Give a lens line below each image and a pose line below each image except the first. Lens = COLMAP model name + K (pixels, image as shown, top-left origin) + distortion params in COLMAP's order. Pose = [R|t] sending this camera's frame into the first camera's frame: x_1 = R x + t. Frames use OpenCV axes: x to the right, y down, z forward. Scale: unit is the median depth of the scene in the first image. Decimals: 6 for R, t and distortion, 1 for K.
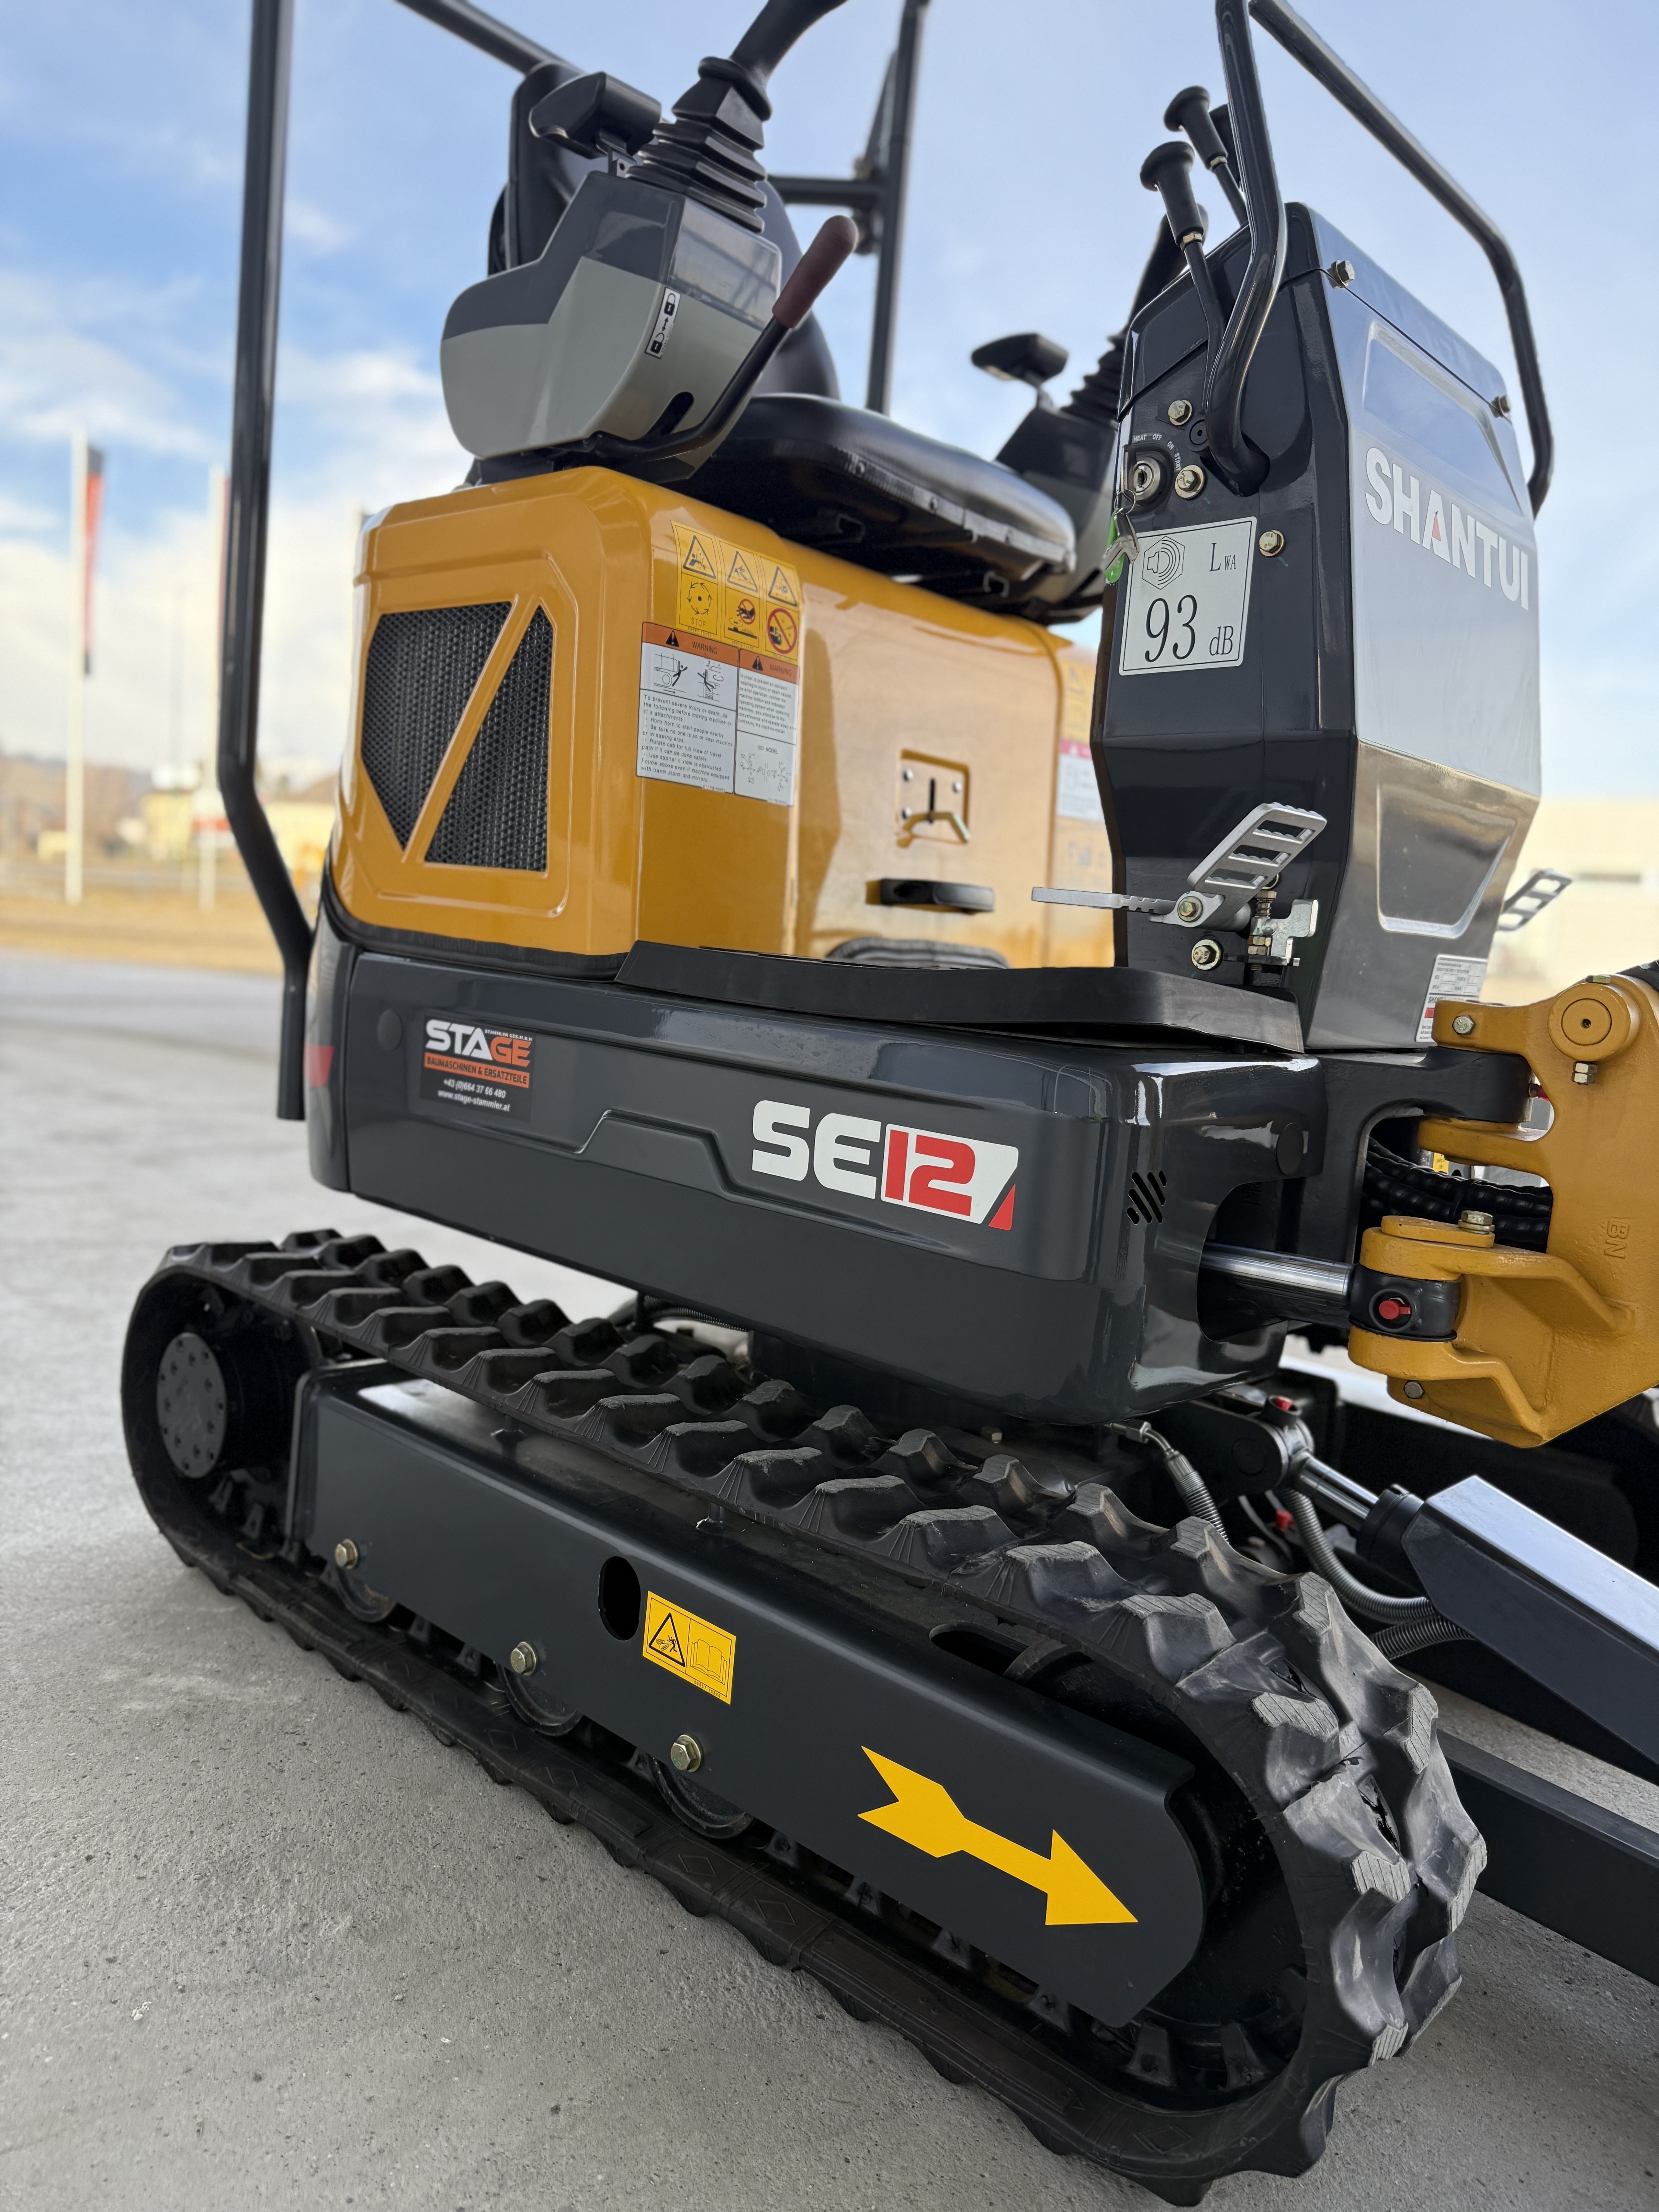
lens RADIAL K [[1587.4, 0, 823.3], [0, 1587.4, 1102.8], [0, 0, 1]] dist [0.012416, -0.025482]
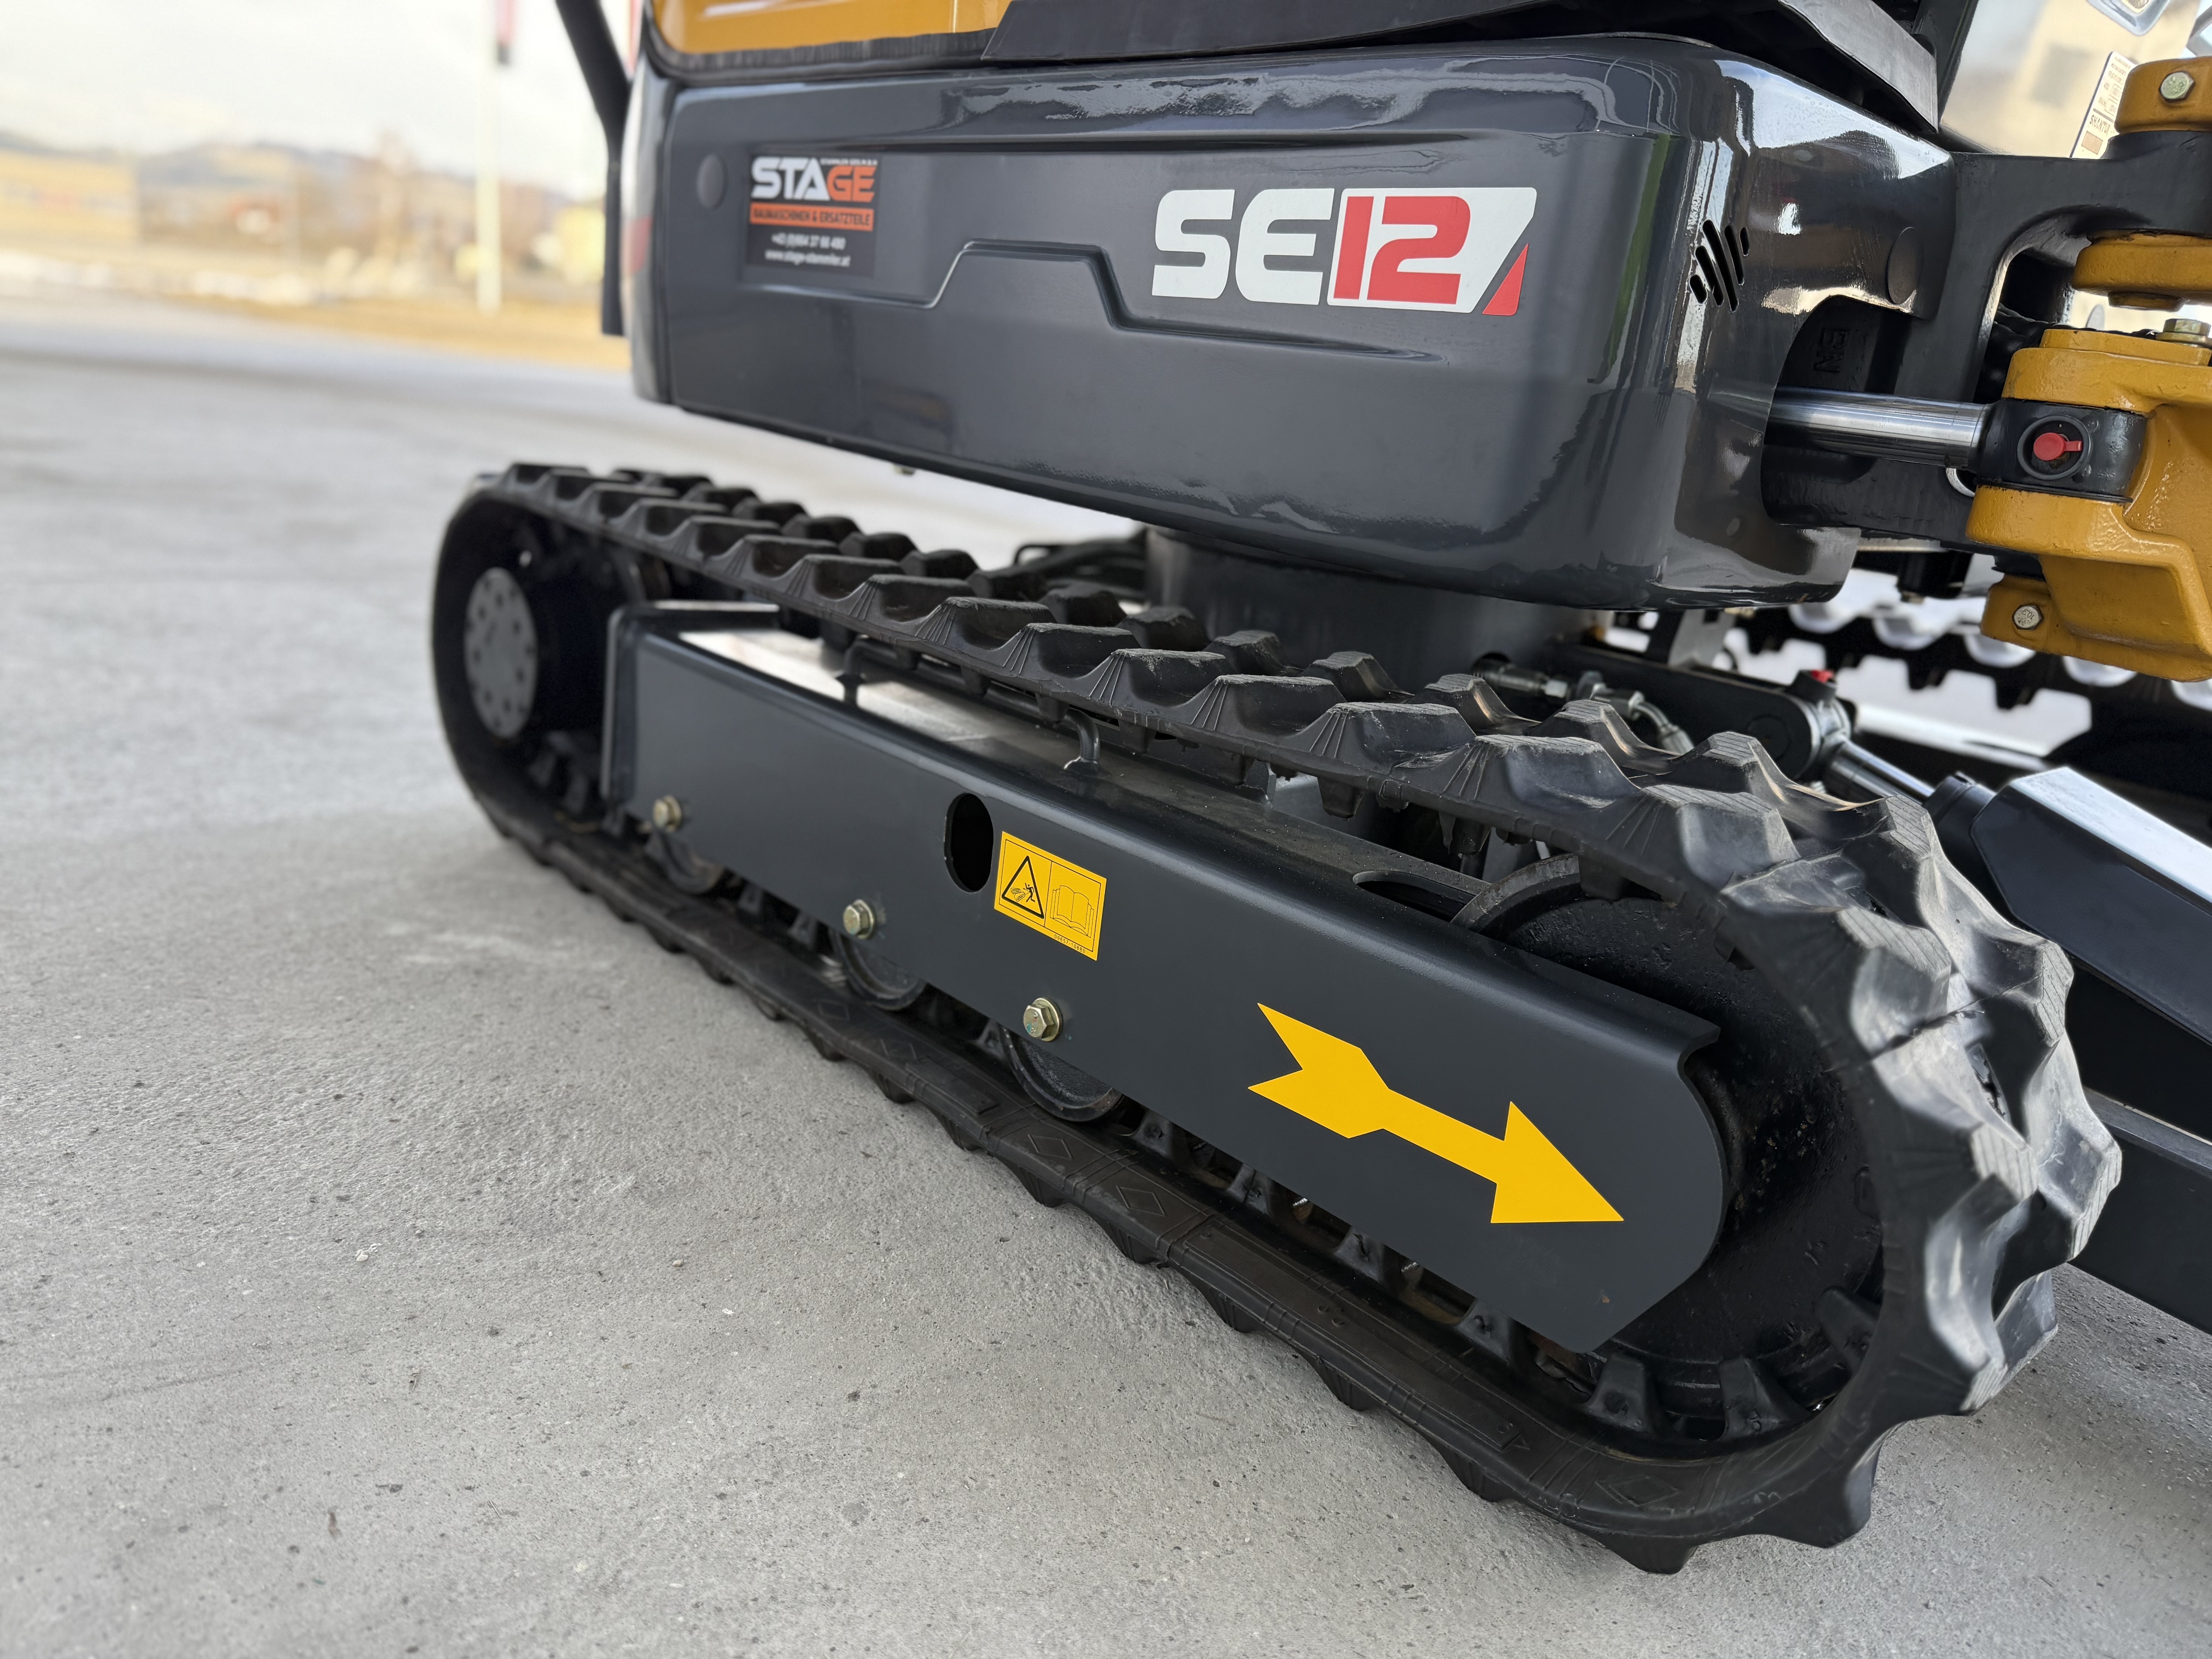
lens RADIAL K [[1587.4, 0, 1100.0], [0, 1587.4, 831.6], [0, 0, 1]] dist [0.012416, -0.025482]
pose [[0.995490, 0.050322, -0.080415, 0.004344], [-0.035966, 0.984628, 0.170923, 0.191334], [0.087780, -0.167260, 0.981997, 0.244694]]
